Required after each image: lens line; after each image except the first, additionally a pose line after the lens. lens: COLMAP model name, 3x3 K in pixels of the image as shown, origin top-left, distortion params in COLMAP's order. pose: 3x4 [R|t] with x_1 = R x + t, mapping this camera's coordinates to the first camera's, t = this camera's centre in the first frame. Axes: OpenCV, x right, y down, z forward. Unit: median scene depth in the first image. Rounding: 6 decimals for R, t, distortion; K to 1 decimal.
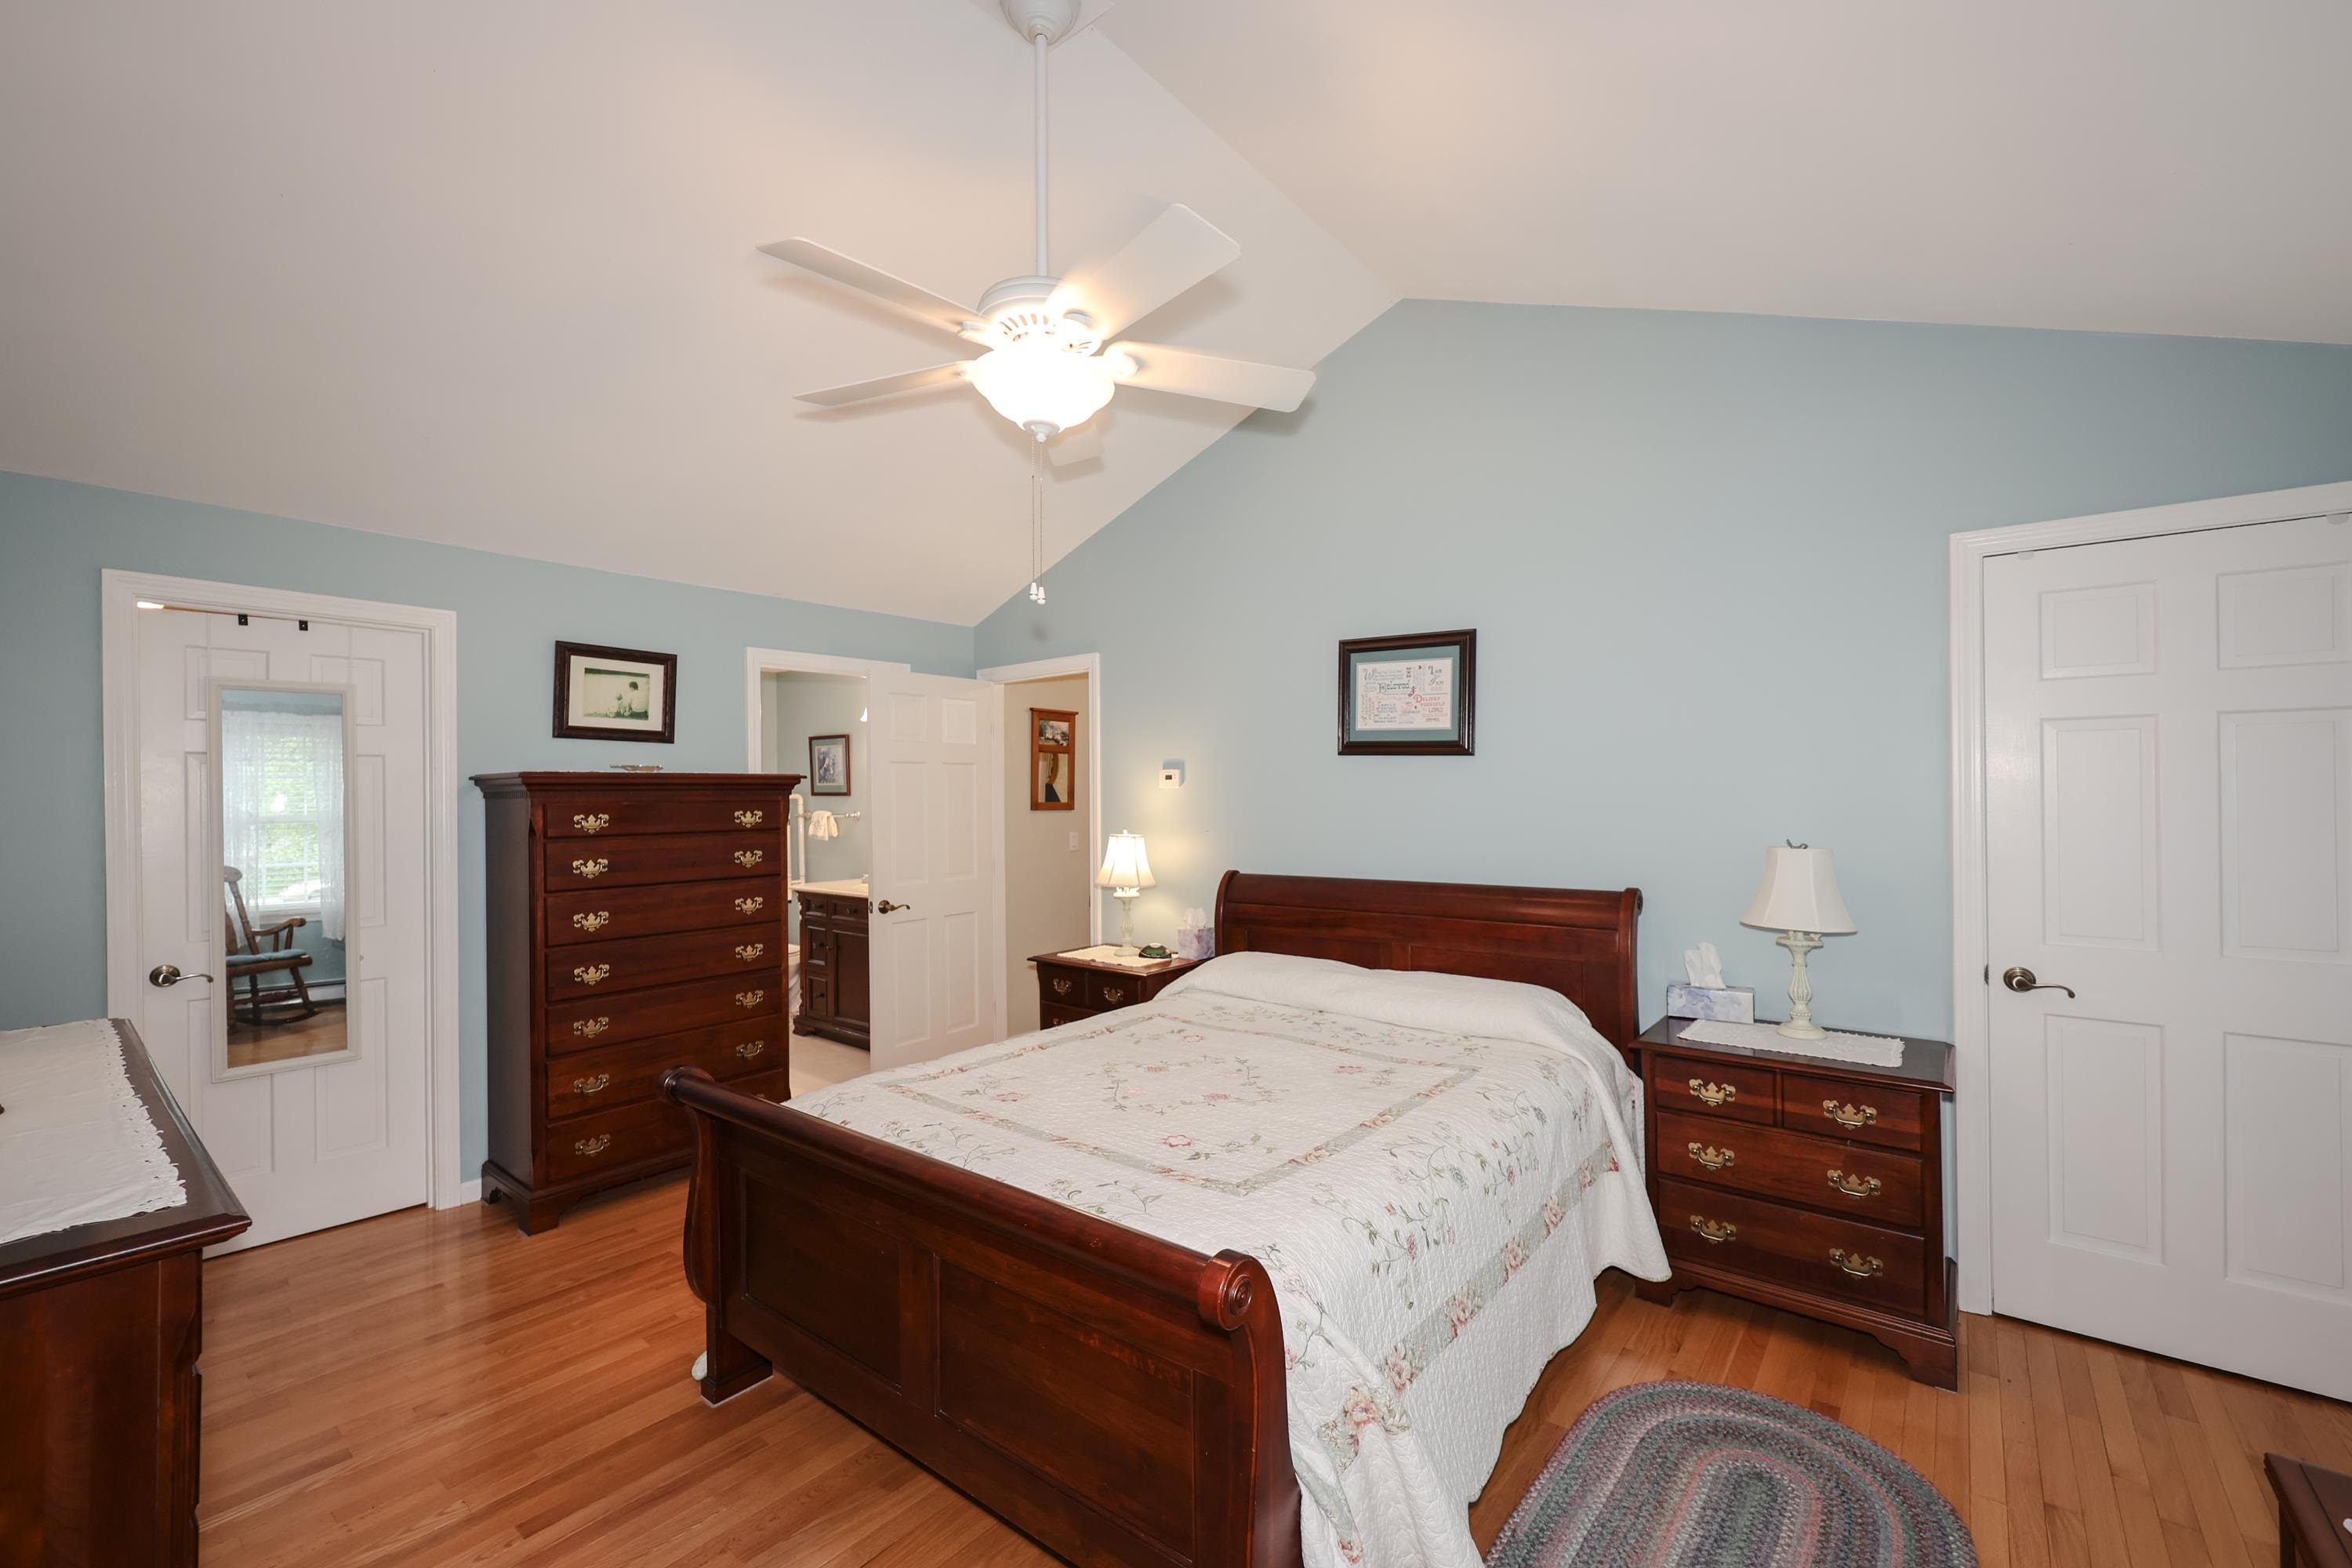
lens RADIAL K [[979.6, 0, 1166.8], [0, 979.6, 783.3], [0, 0, 1]] dist [0.000518, -0.001969]
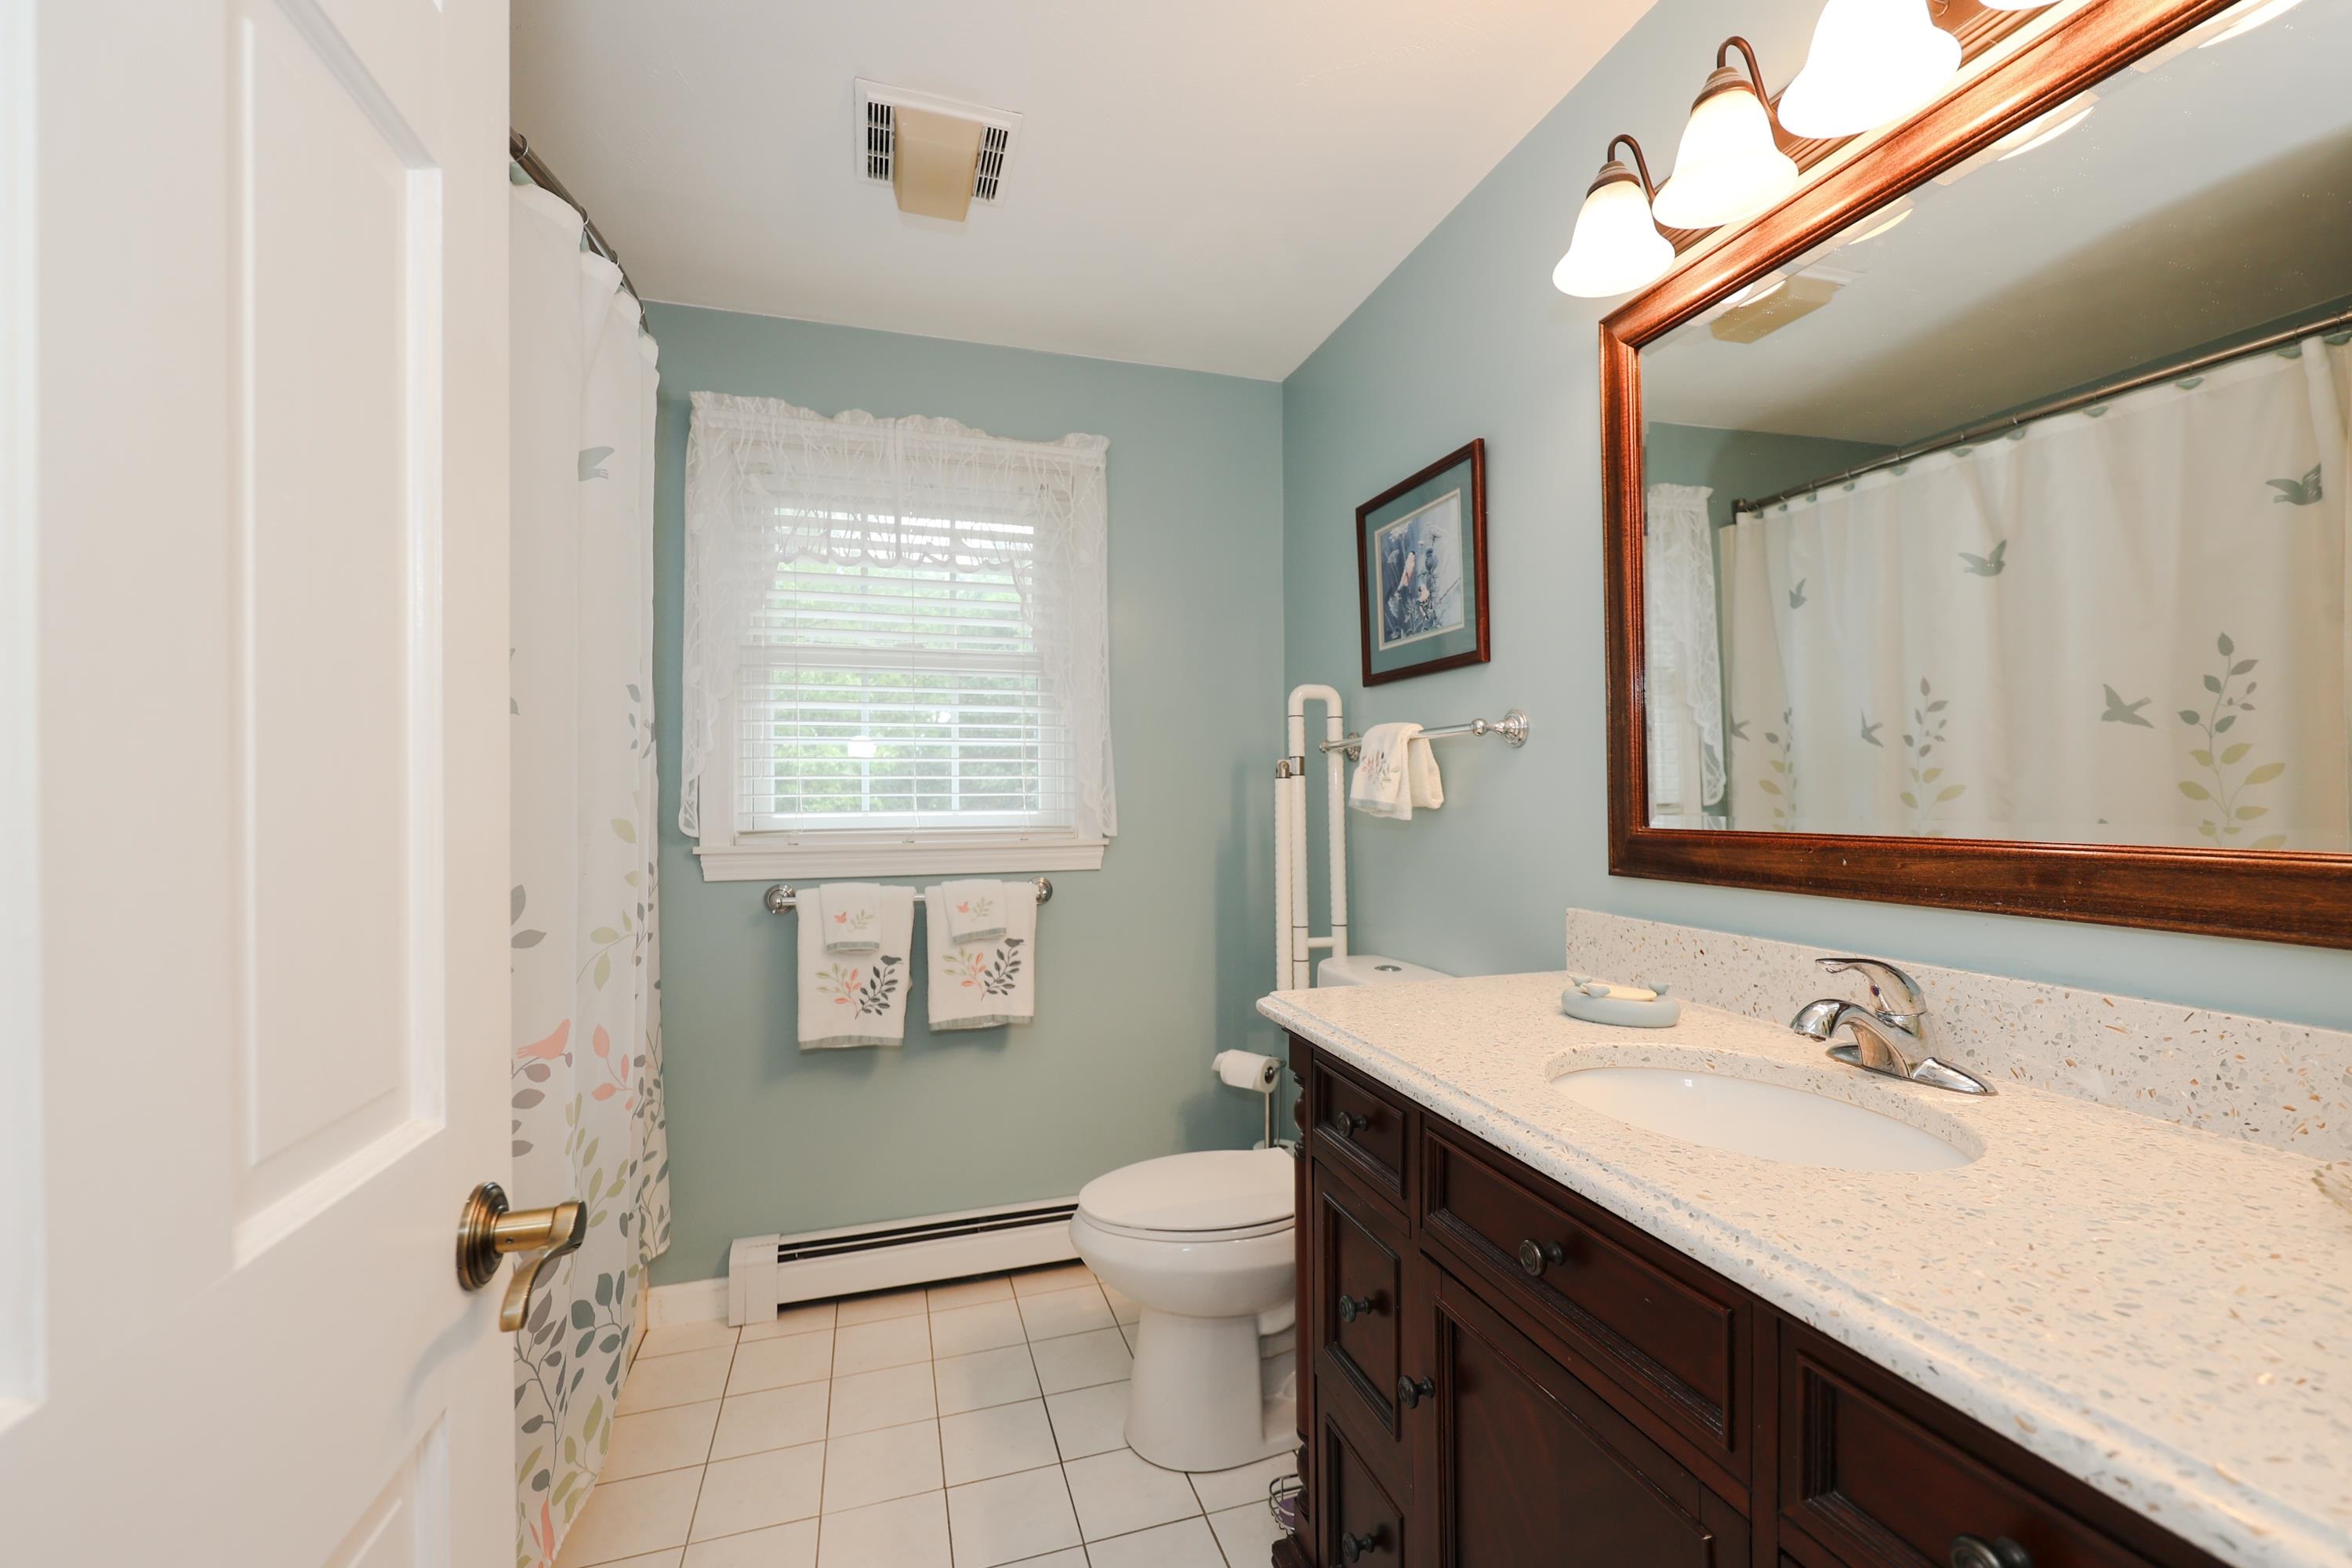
lens RADIAL K [[979.6, 0, 1159.5], [0, 979.6, 793.5], [0, 0, 1]] dist [0.000518, -0.001969]
pose [[0.826310, 0.007205, -0.563170, -0.236695], [-0.002429, 0.999954, 0.009229, 0.047127], [0.563211, -0.006258, 0.826290, 0.697908]]
